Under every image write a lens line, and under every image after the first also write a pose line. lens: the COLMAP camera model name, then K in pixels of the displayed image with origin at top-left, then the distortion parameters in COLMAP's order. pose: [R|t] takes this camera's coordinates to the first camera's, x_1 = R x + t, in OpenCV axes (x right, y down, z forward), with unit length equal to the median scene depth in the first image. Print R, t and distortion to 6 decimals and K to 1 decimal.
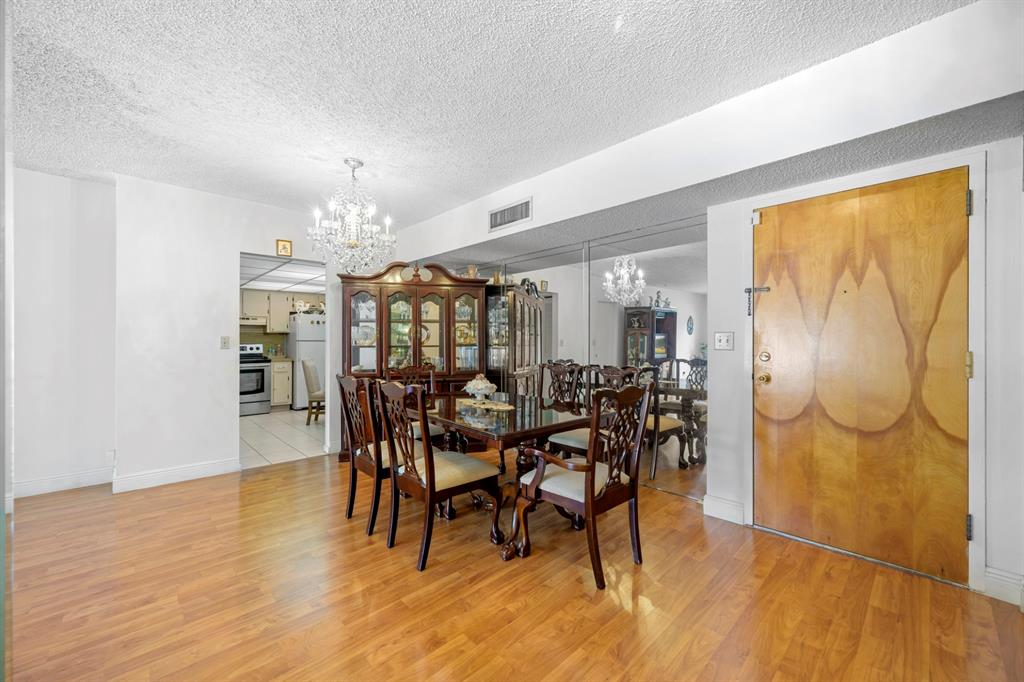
lens RADIAL K [[398.8, 0, 517.2], [0, 398.8, 341.4], [0, 0, 1]] dist [0.000397, 0.000107]
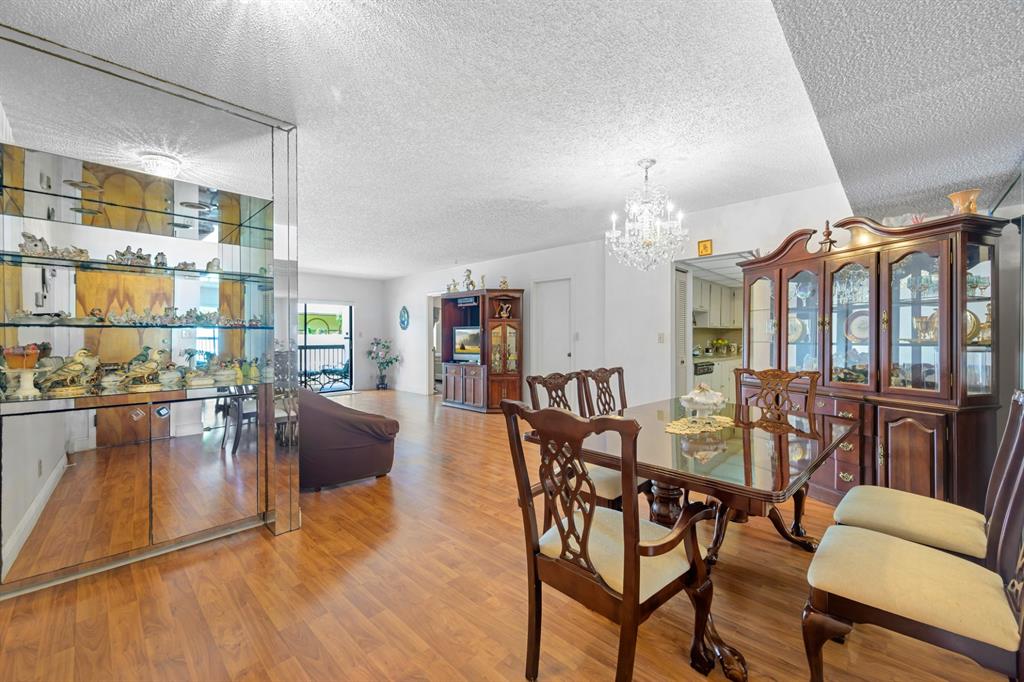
lens RADIAL K [[406.2, 0, 516.7], [0, 406.2, 337.2], [0, 0, 1]] dist [0.000571, -0.000223]
pose [[0.049637, -0.000102, -0.998767, 0.256238], [0.001213, 0.999999, -0.000042, 0.000058], [0.998767, -0.001209, 0.049637, 0.254385]]
